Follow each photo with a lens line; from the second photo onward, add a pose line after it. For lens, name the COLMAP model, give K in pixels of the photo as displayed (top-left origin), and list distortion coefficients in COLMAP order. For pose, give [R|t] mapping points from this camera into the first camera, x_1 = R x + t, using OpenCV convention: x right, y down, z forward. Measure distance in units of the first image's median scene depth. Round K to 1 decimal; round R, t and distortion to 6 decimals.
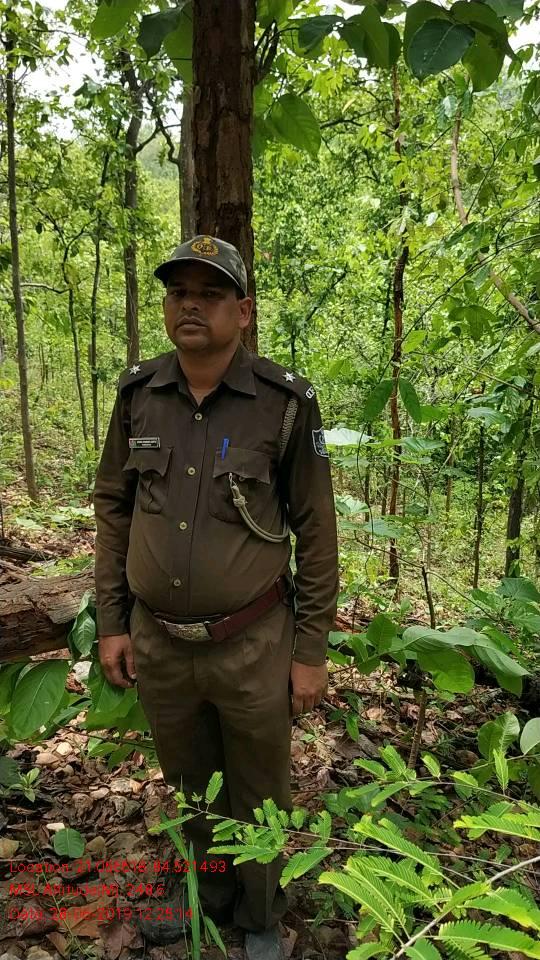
lens RADIAL K [[727.2, 0, 270.0], [0, 727.2, 480.0], [0, 0, 1]] dist [0.044443, -0.003295]
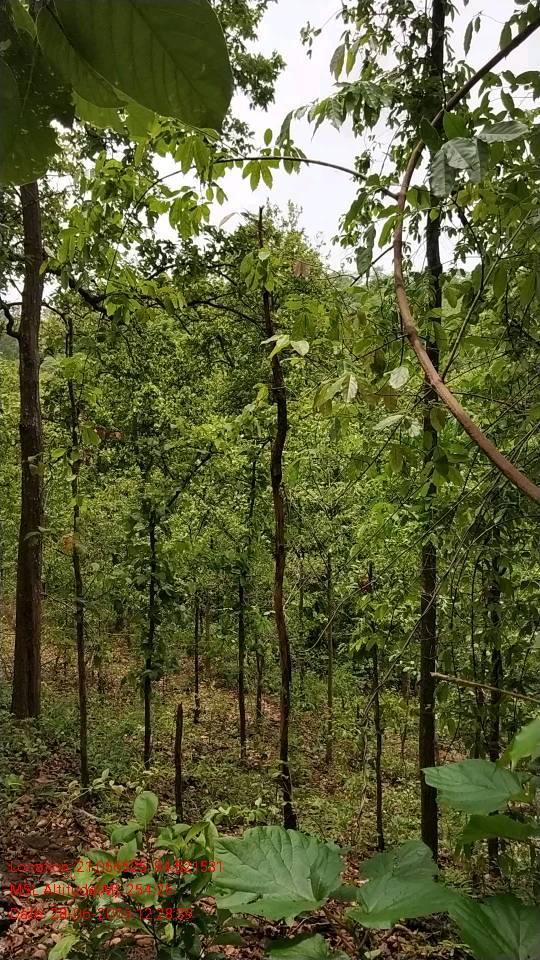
lens RADIAL K [[727.2, 0, 270.0], [0, 727.2, 480.0], [0, 0, 1]] dist [0.044443, -0.003295]
pose [[0.981686, -0.013845, 0.190005, 0.004799], [0.057470, 0.972414, -0.226070, -0.039911], [-0.181633, 0.232849, 0.955401, 0.124517]]
